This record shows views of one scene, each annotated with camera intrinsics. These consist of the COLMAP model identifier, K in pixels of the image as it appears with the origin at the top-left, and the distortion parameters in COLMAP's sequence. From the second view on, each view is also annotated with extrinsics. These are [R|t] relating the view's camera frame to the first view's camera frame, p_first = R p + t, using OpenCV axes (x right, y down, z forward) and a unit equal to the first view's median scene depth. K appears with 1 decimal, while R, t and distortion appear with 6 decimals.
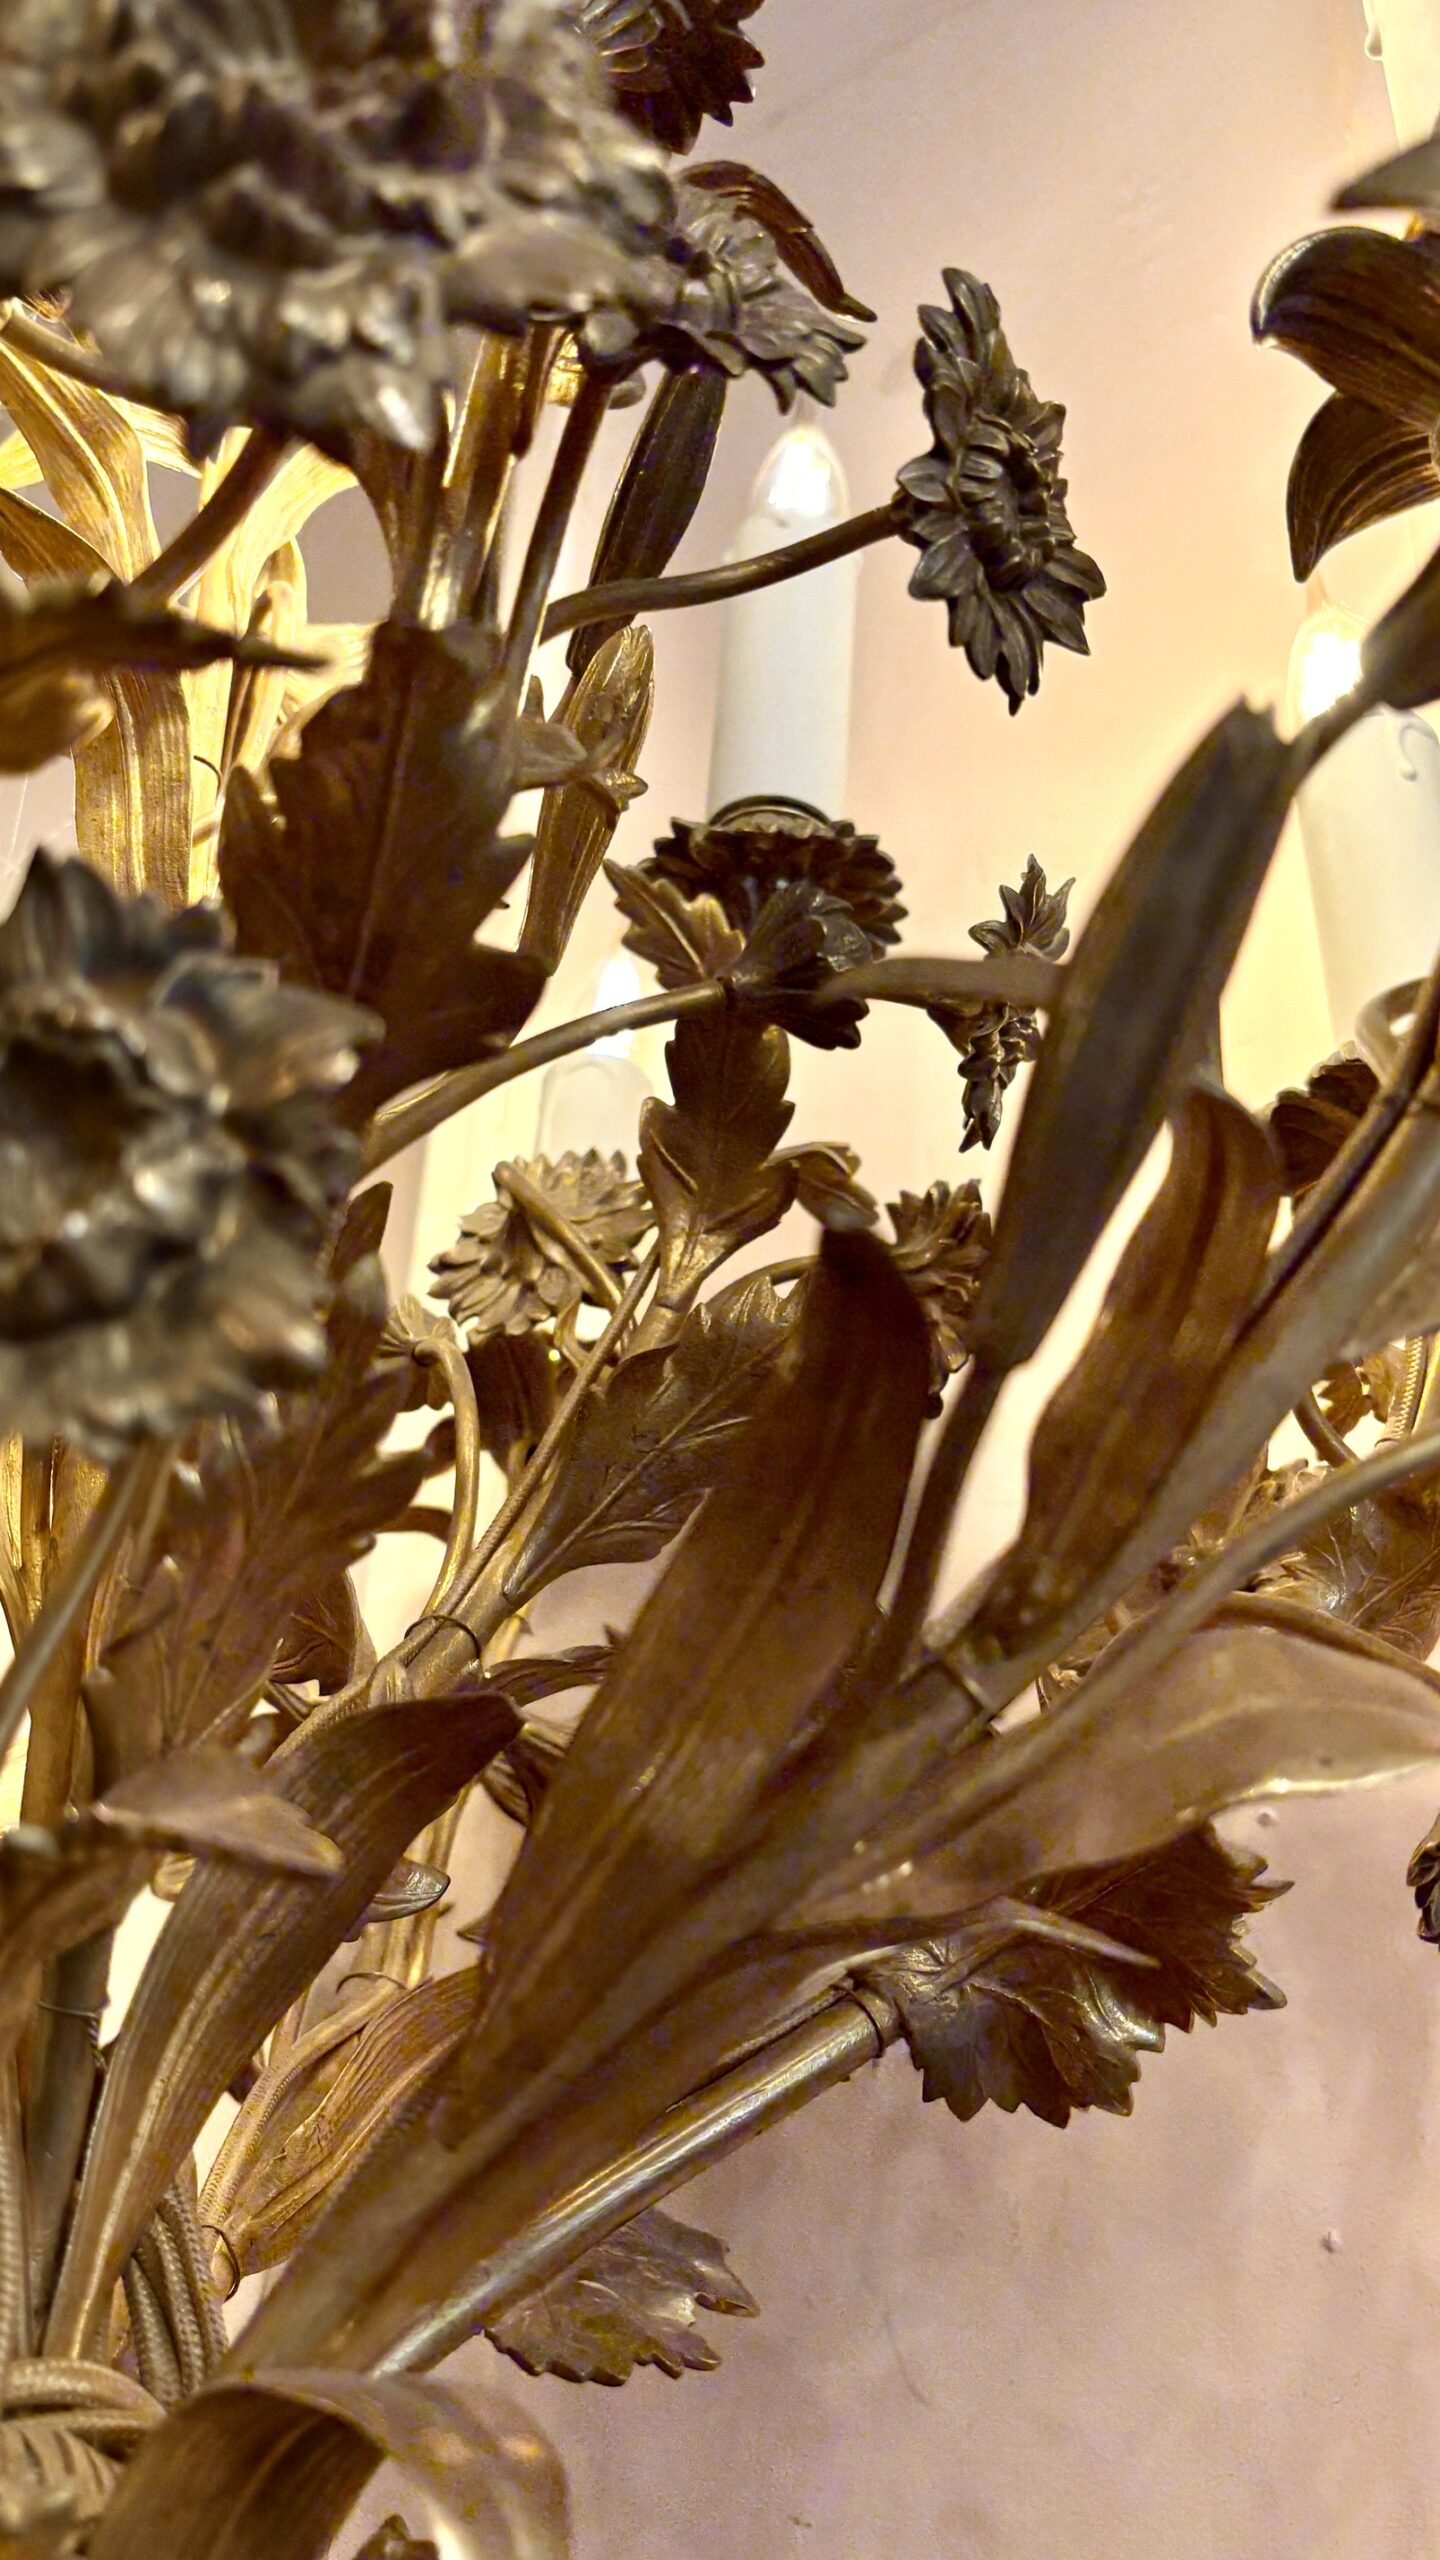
lens RADIAL K [[2500.8, 0, 720.0], [0, 2500.8, 1280.0], [0, 0, 1]] dist [0.050469, -0.009876]
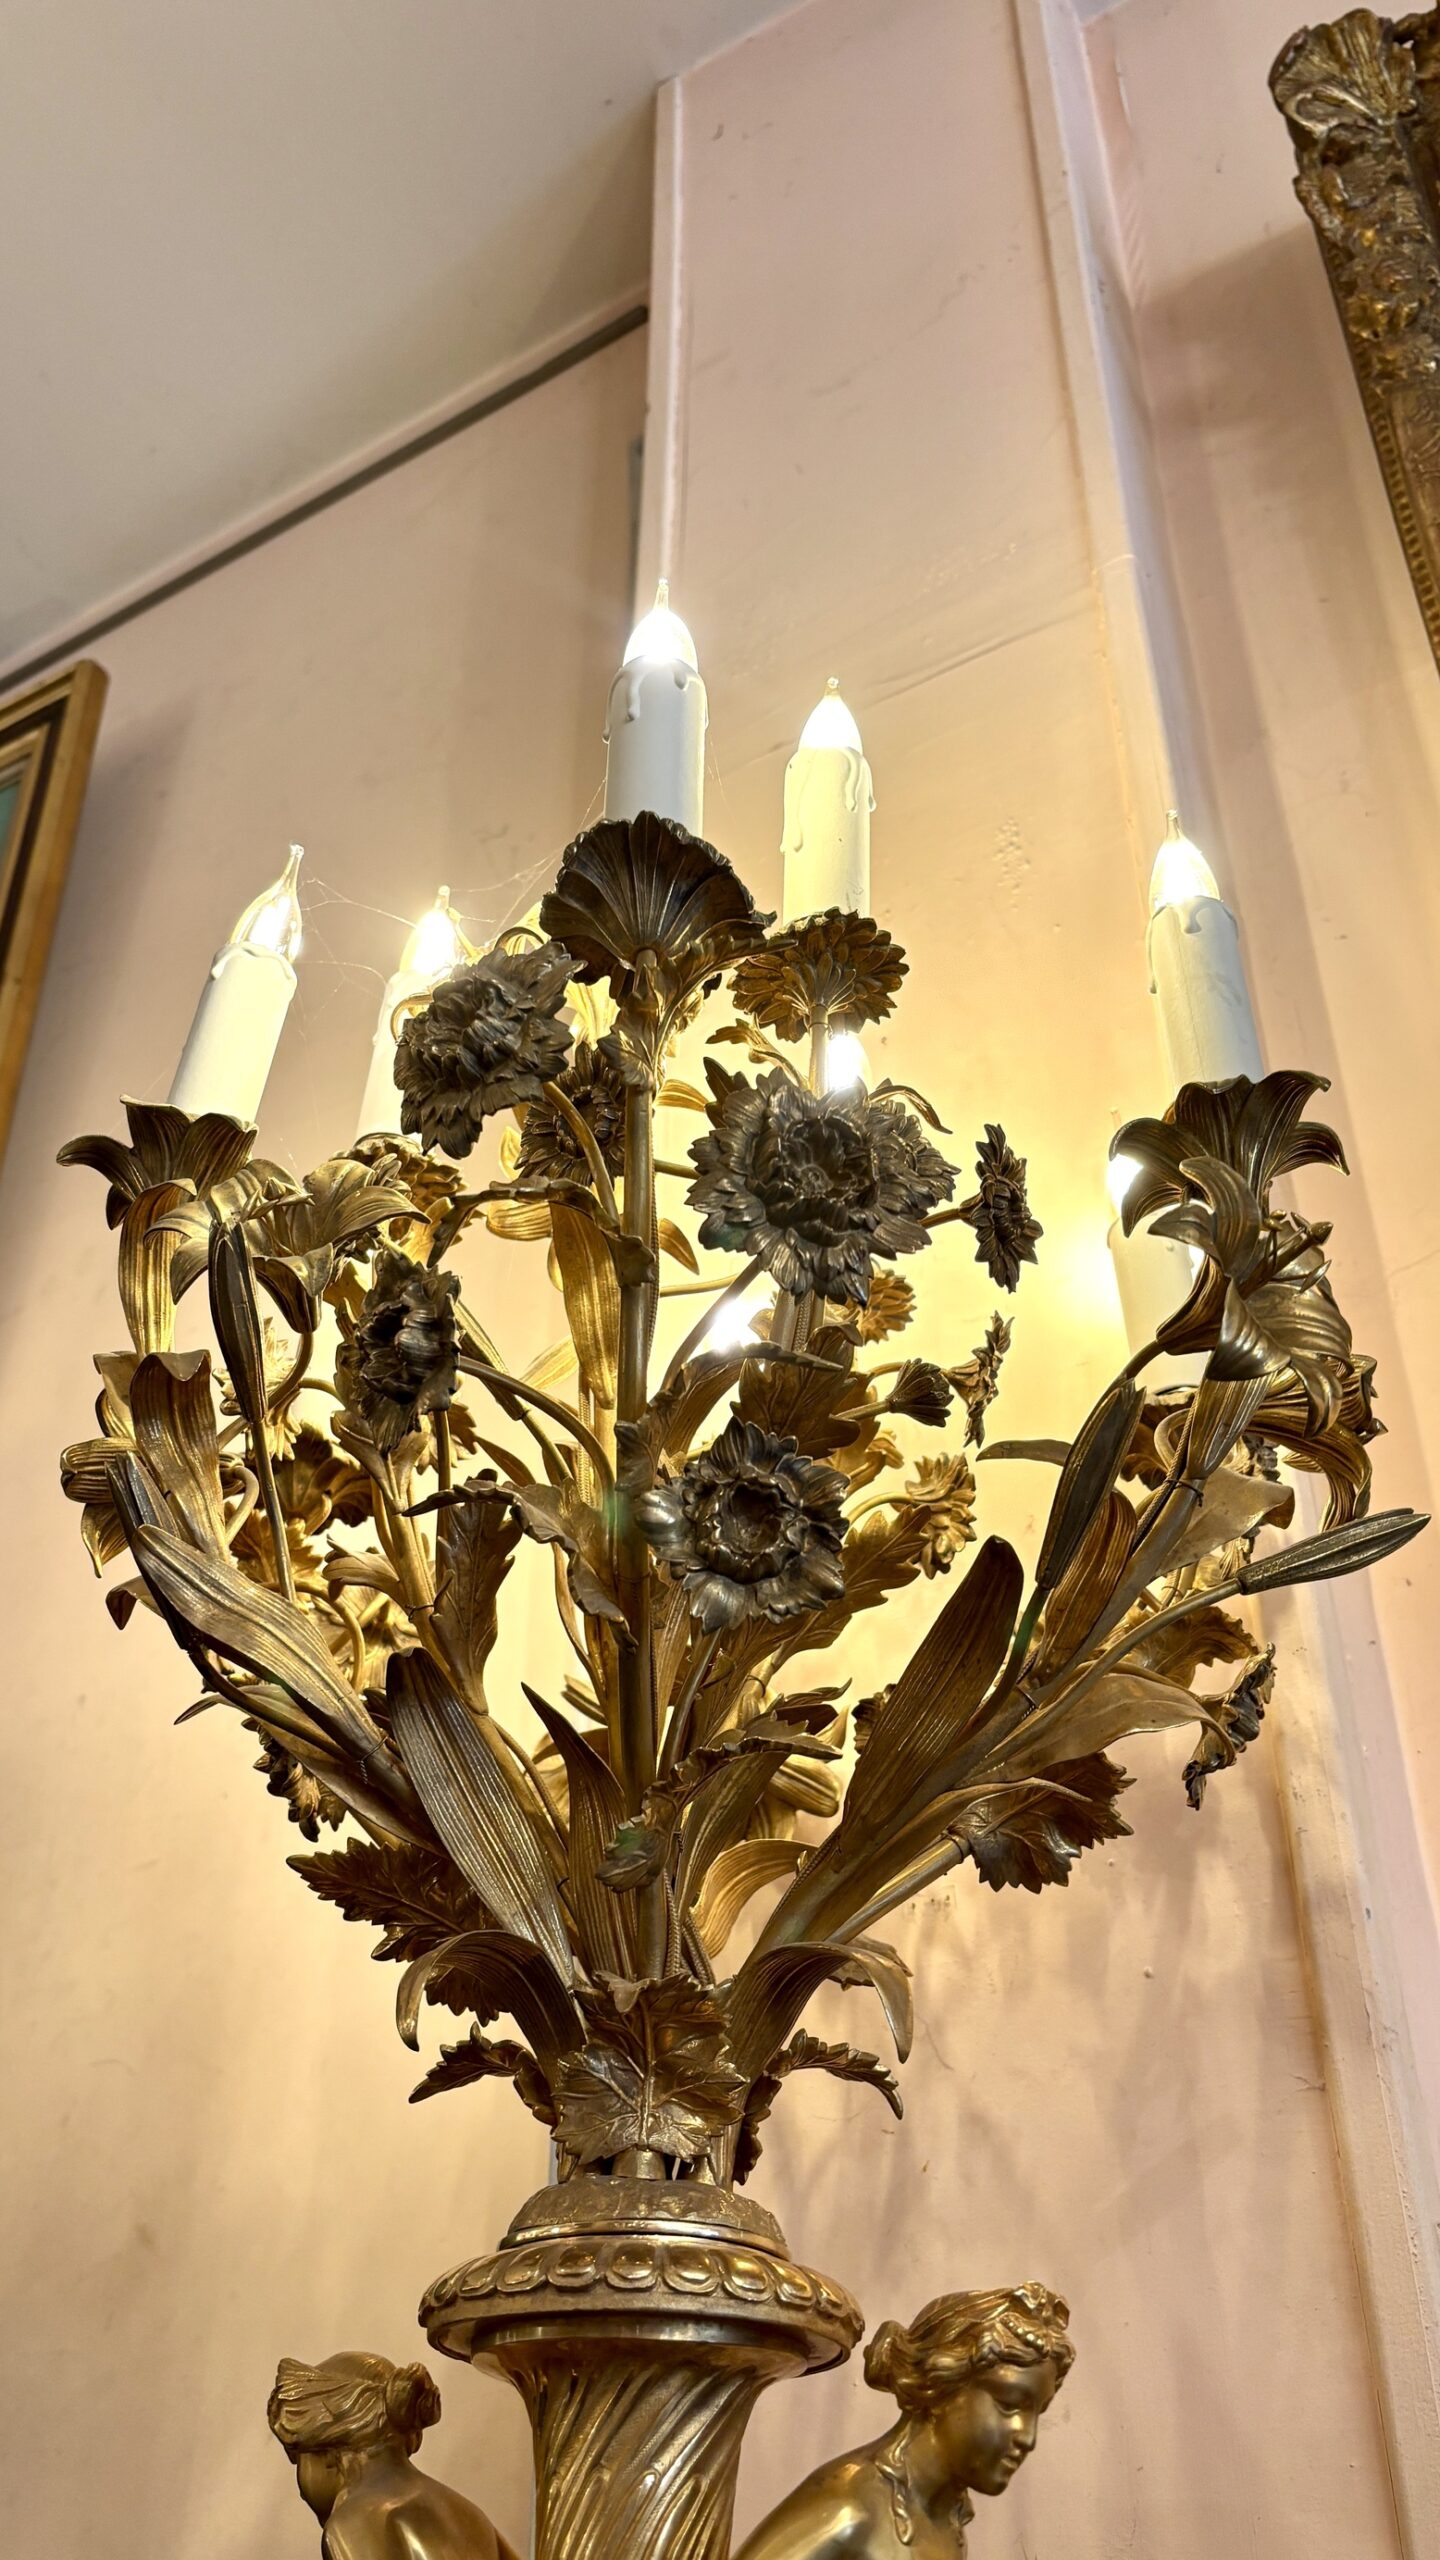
lens RADIAL K [[1960.0, 0, 720.2], [0, 1960.0, 1199.1], [0, 0, 1]] dist [-0.001821, -0.008168]
pose [[0.998840, 0.002263, 0.048090, -0.262984], [0.002848, 0.994367, -0.105954, -0.119118], [-0.048058, 0.105968, 0.993208, -0.913067]]
